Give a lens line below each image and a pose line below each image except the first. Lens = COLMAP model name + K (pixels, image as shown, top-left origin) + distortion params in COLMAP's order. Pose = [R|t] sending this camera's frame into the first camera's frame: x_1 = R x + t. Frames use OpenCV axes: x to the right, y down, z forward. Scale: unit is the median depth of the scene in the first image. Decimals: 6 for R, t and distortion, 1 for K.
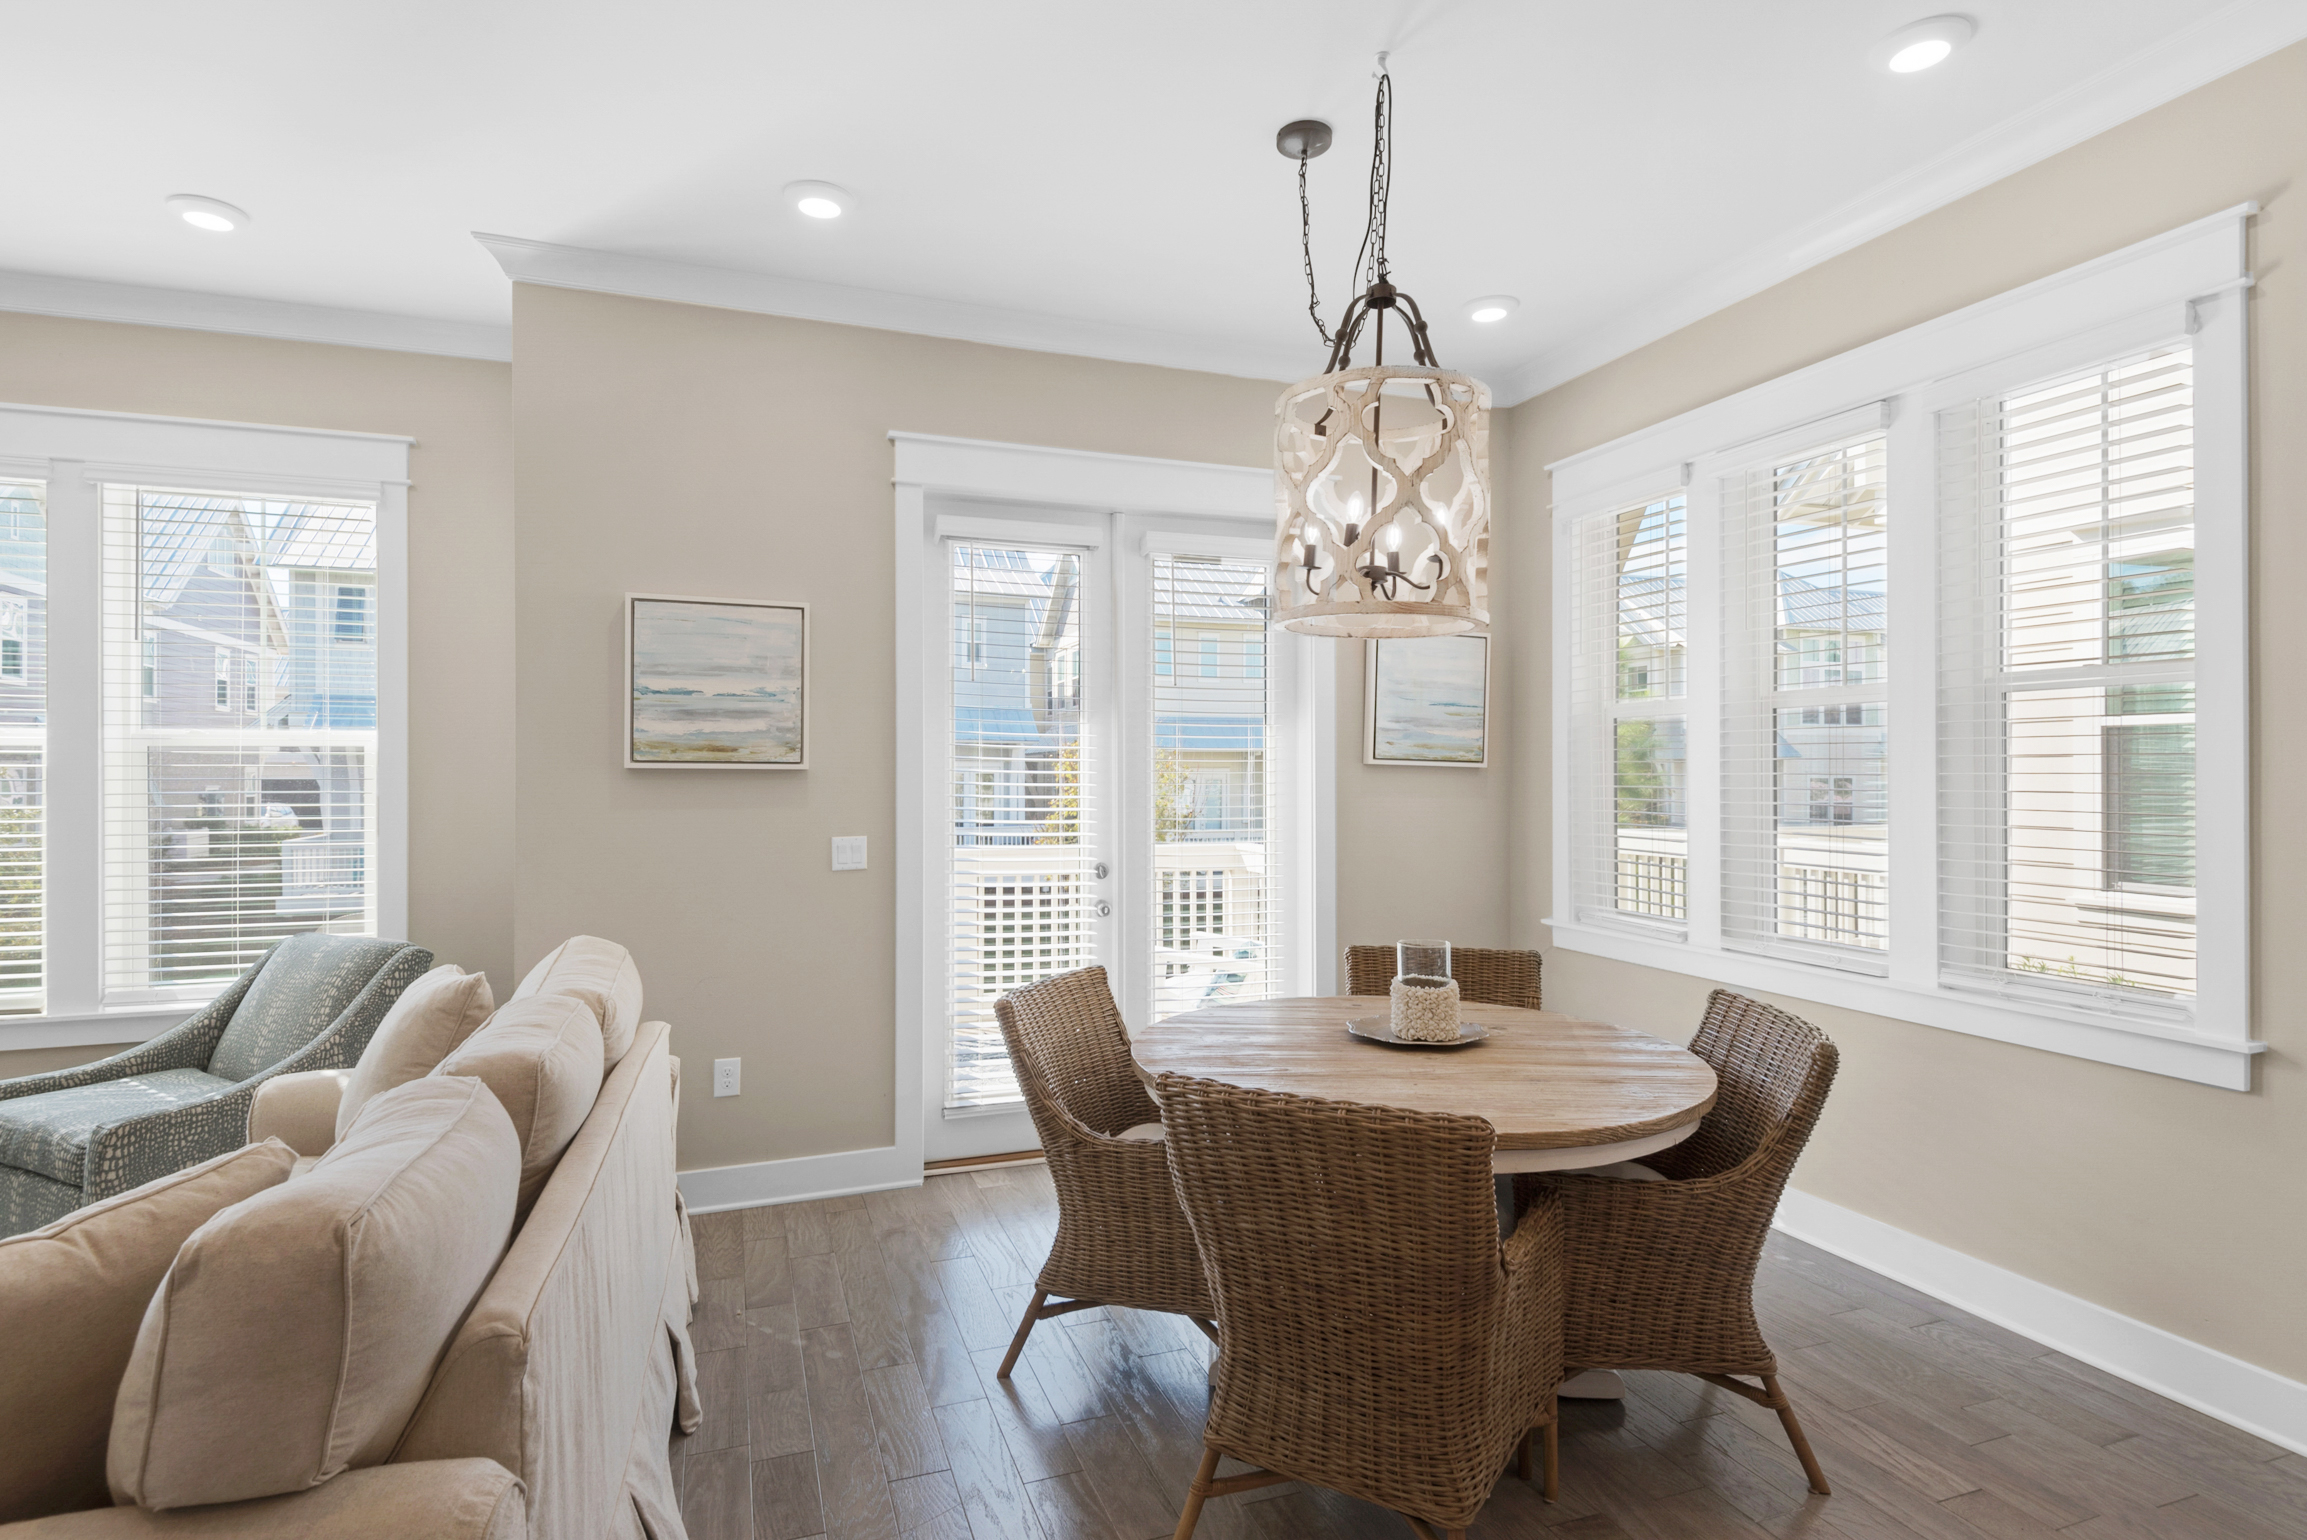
lens RADIAL K [[1151.2, 0, 1157.6], [0, 1151.2, 772.8], [0, 0, 1]] dist [0.003319, -0.003384]
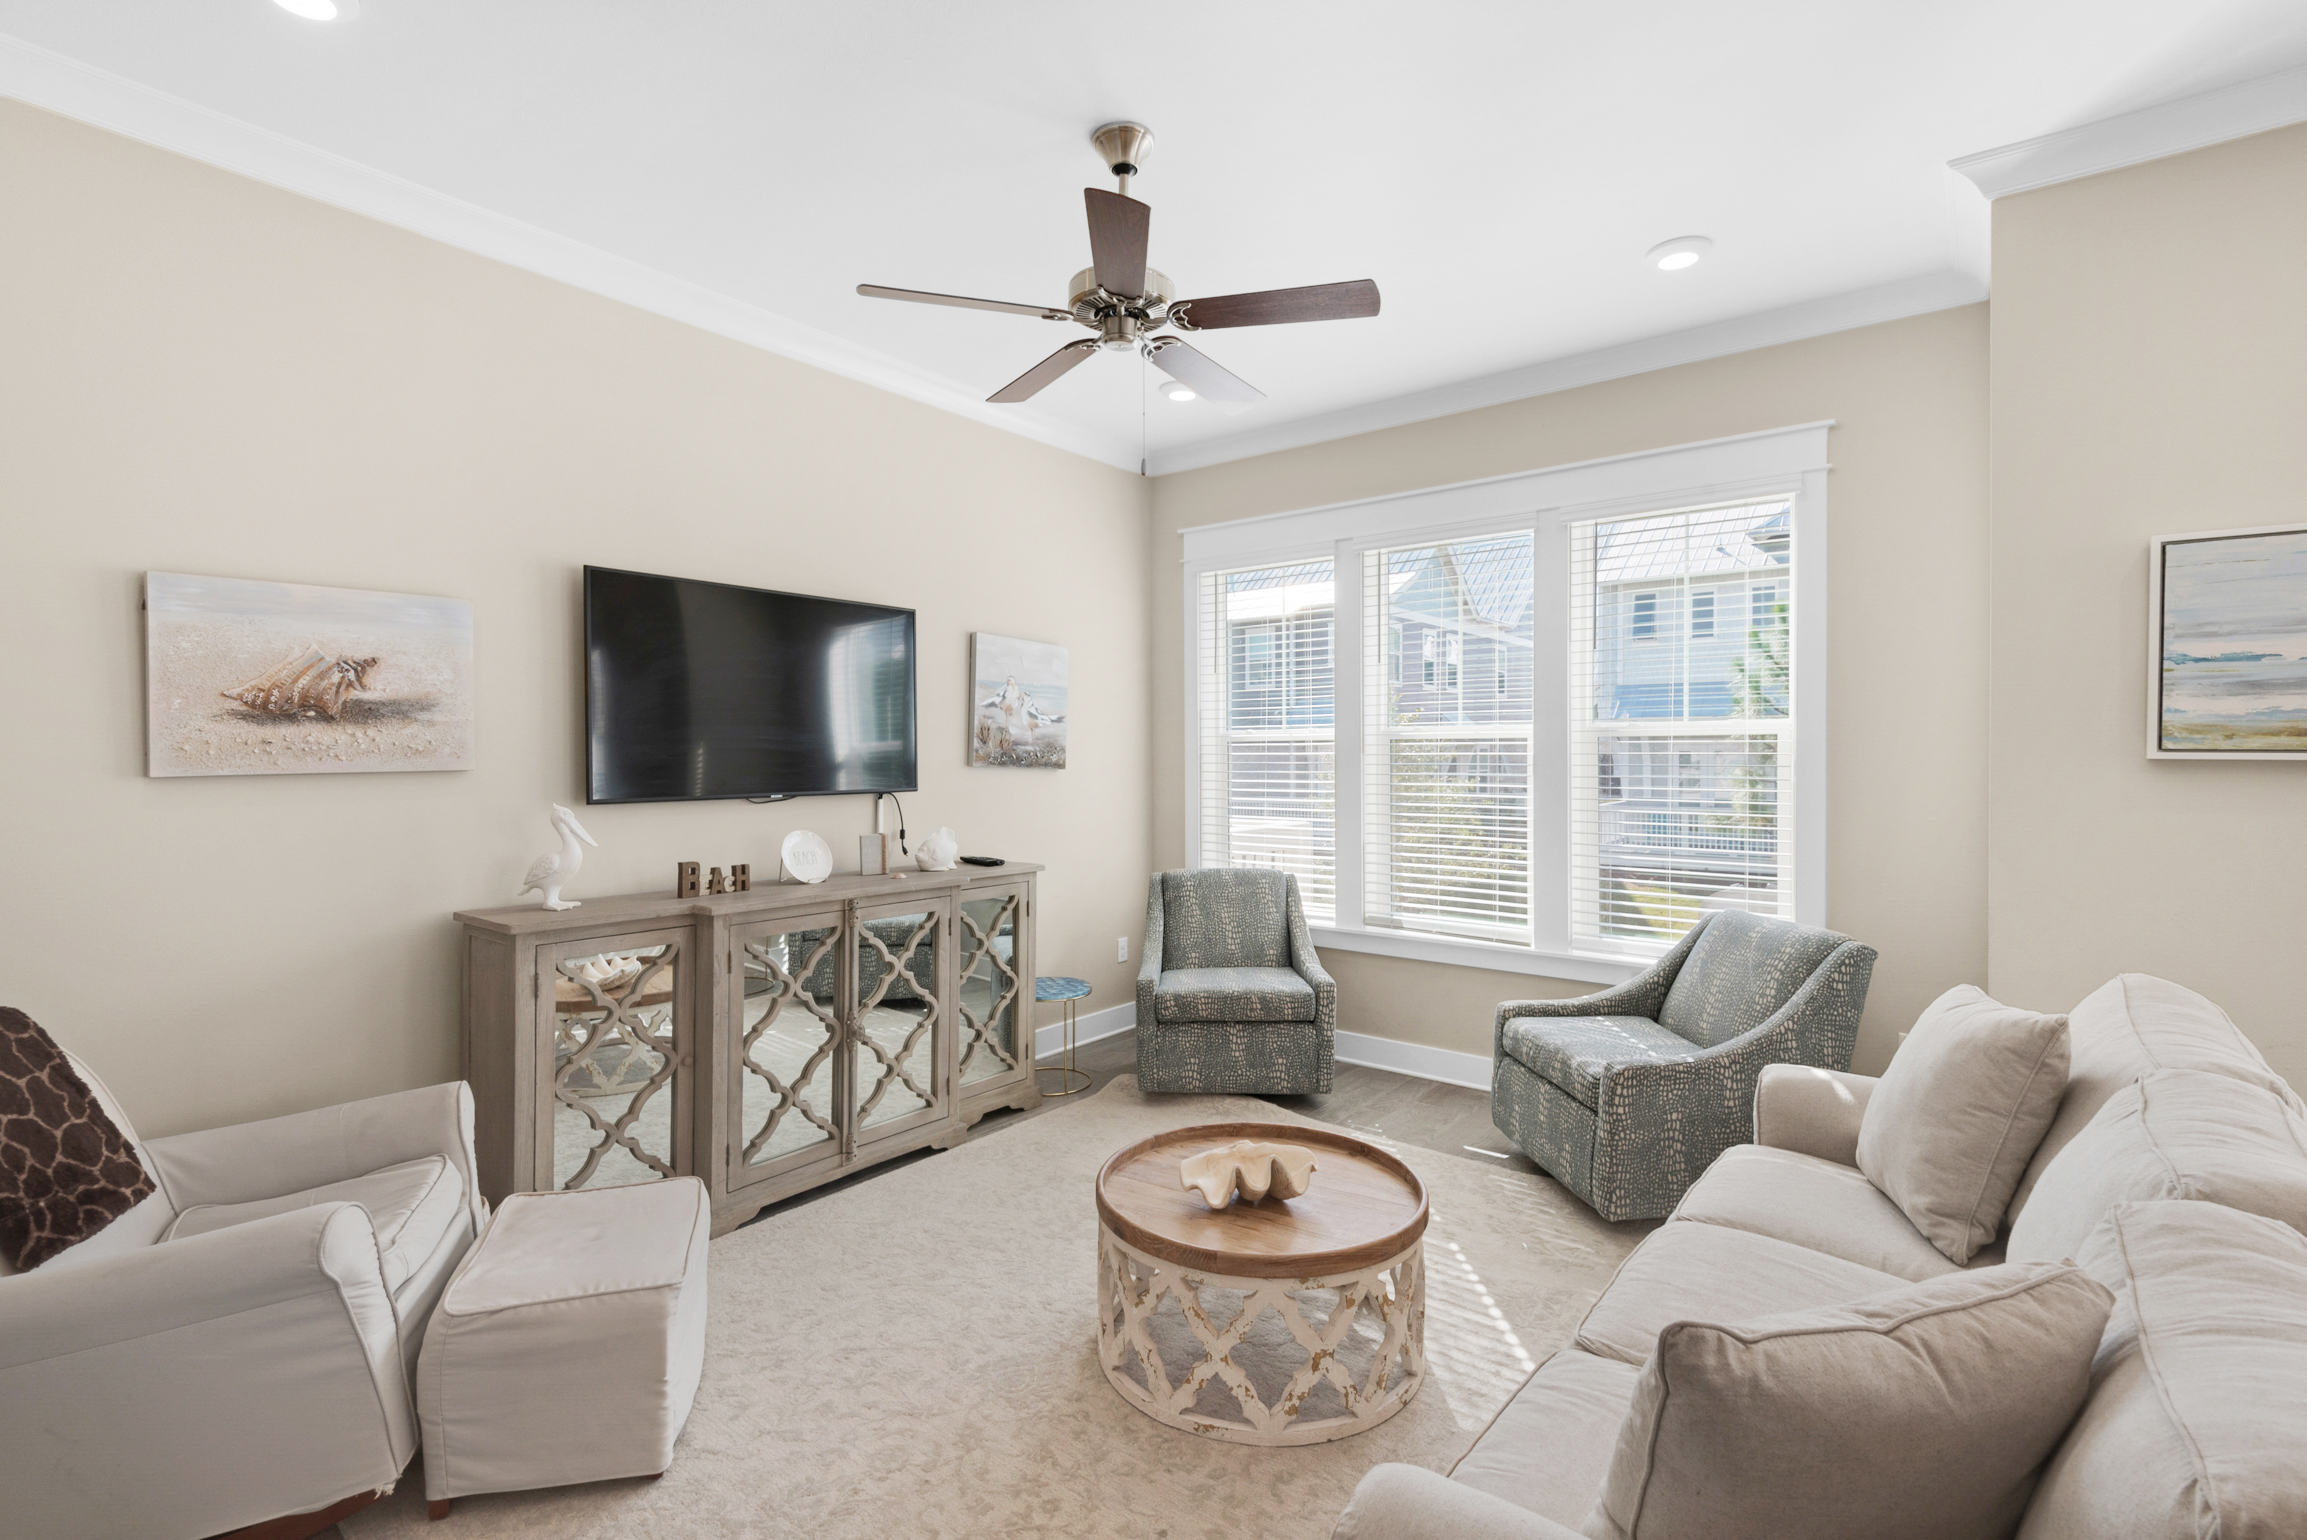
lens RADIAL K [[1061.8, 0, 1160.7], [0, 1061.8, 770.0], [0, 0, 1]] dist [-0.016187, -0.000175]
pose [[0.517424, 0.013278, -0.855626, -0.194402], [0.004101, 0.999830, 0.017996, -0.011937], [0.855719, -0.012820, 0.517281, 0.044484]]
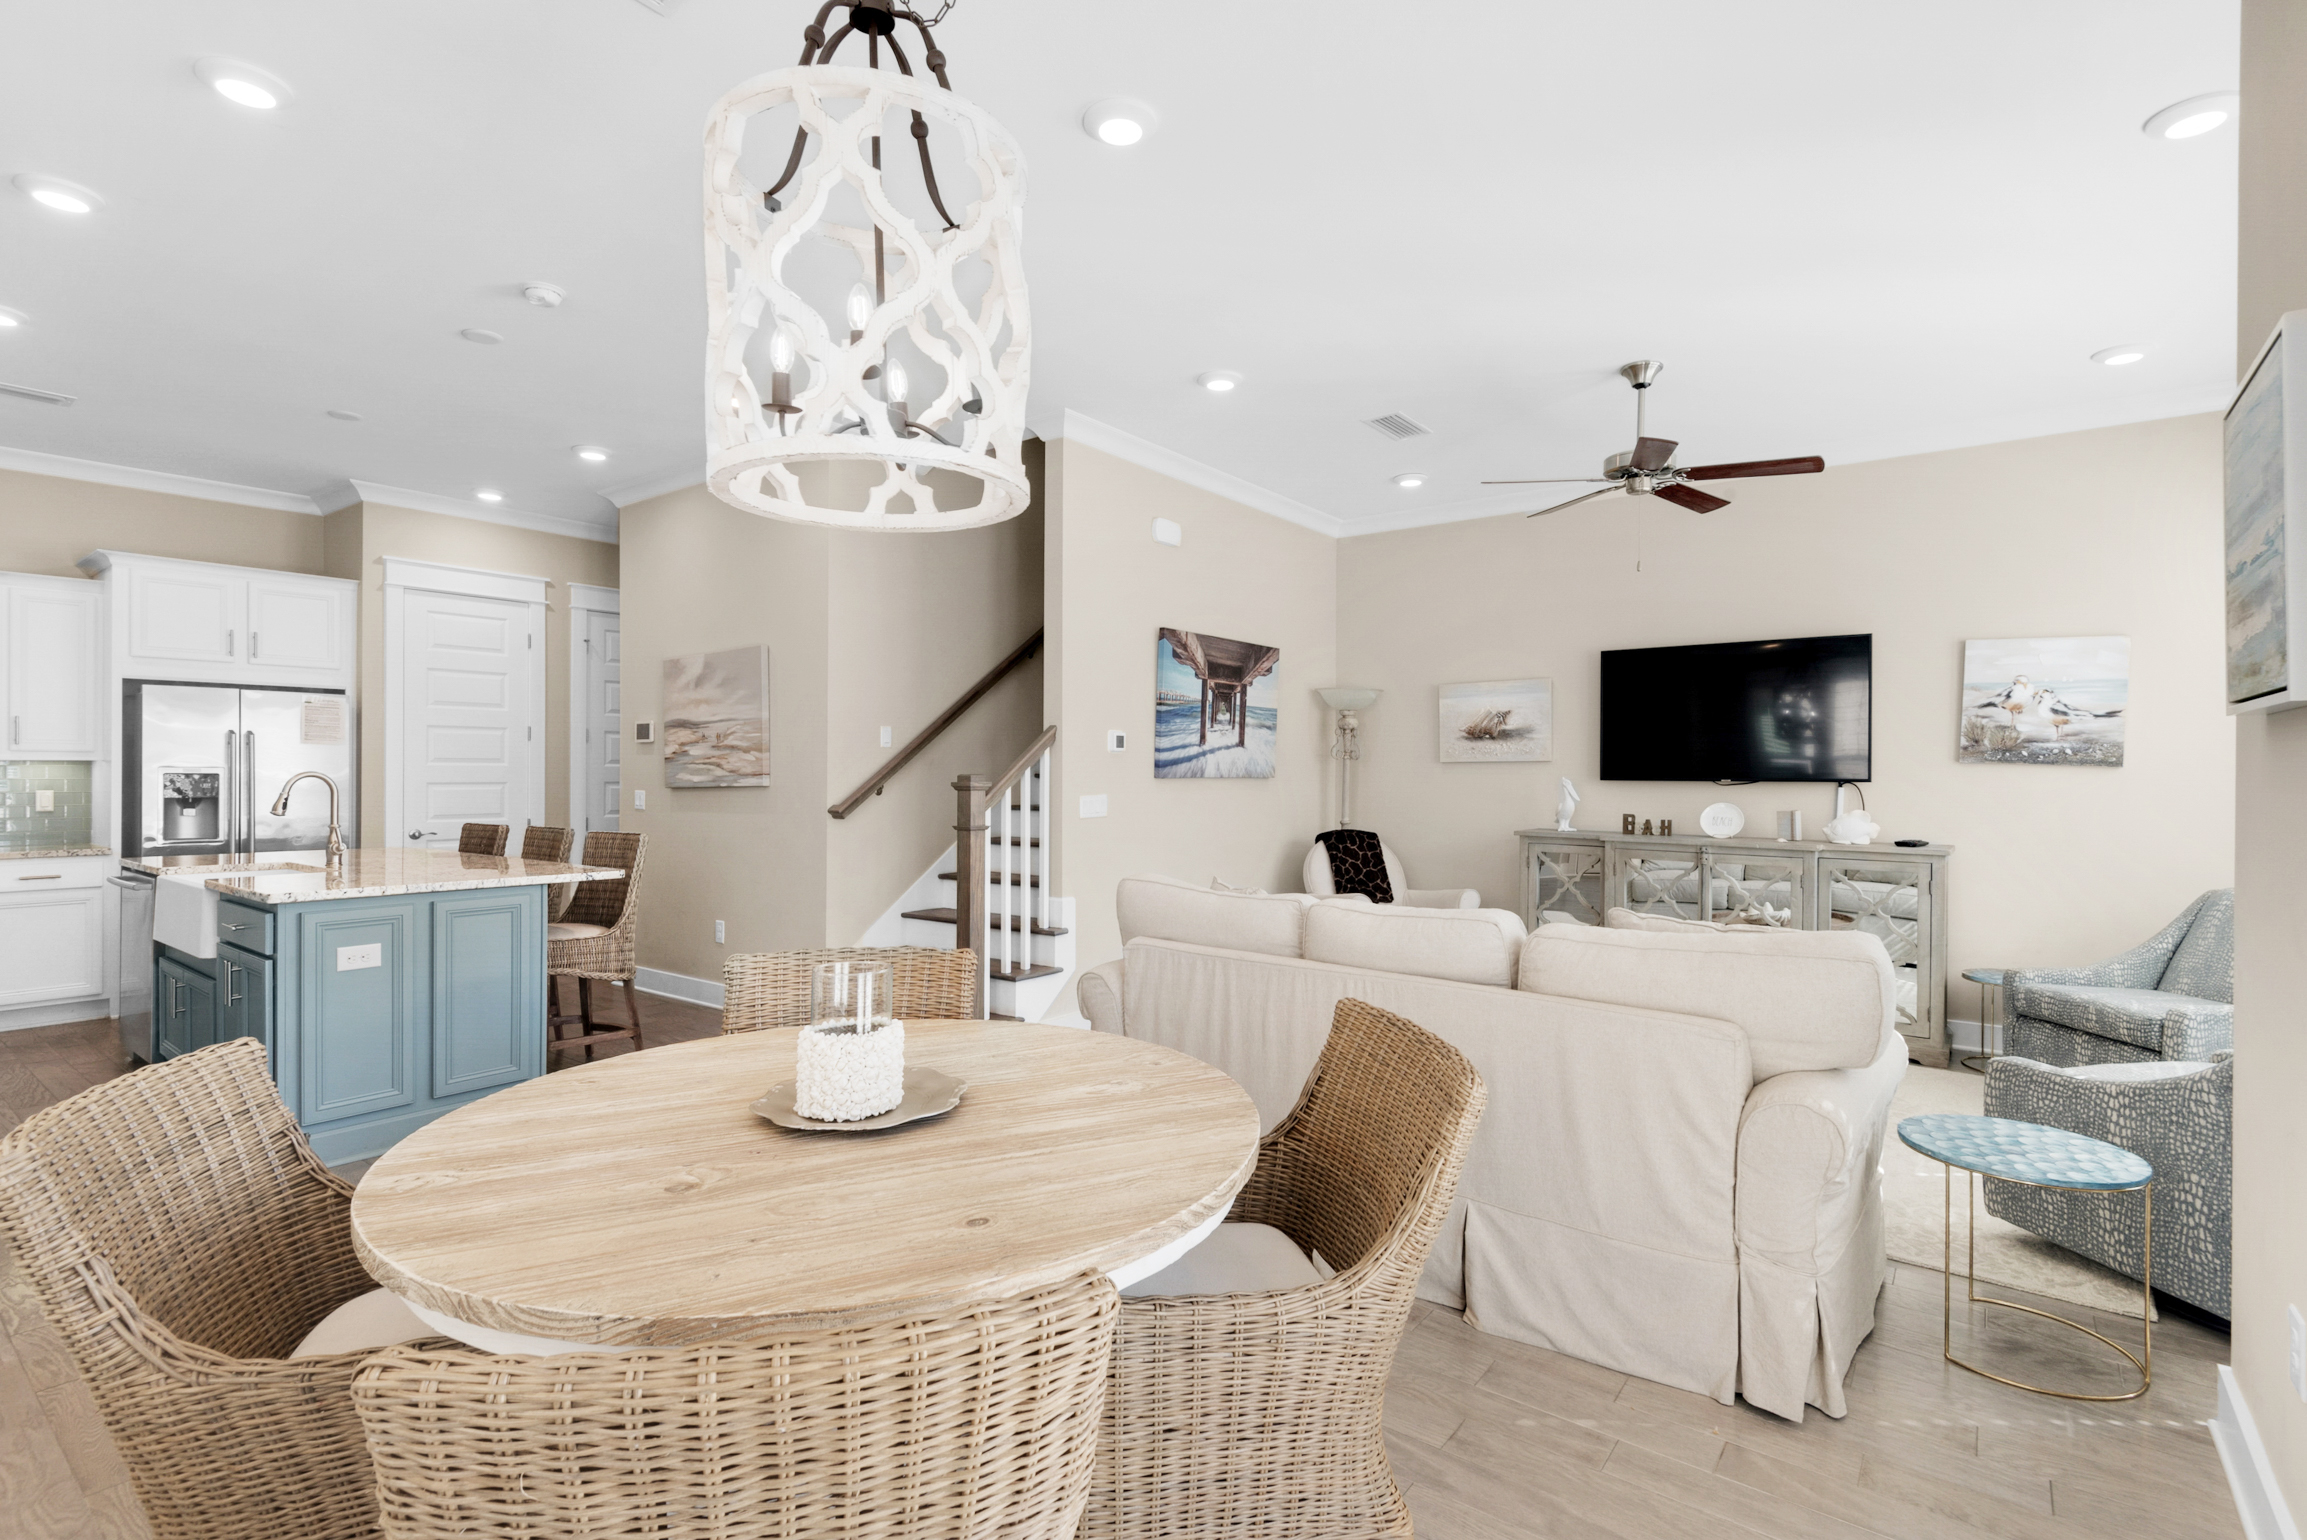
lens RADIAL K [[1061.8, 0, 1159.0], [0, 1061.8, 768.7], [0, 0, 1]] dist [-0.016187, -0.000175]
pose [[-0.854840, -0.000889, -0.518891, 0.238011], [0.000867, 0.999995, -0.003141, 0.018122], [0.518891, -0.003135, -0.854834, 1.168966]]
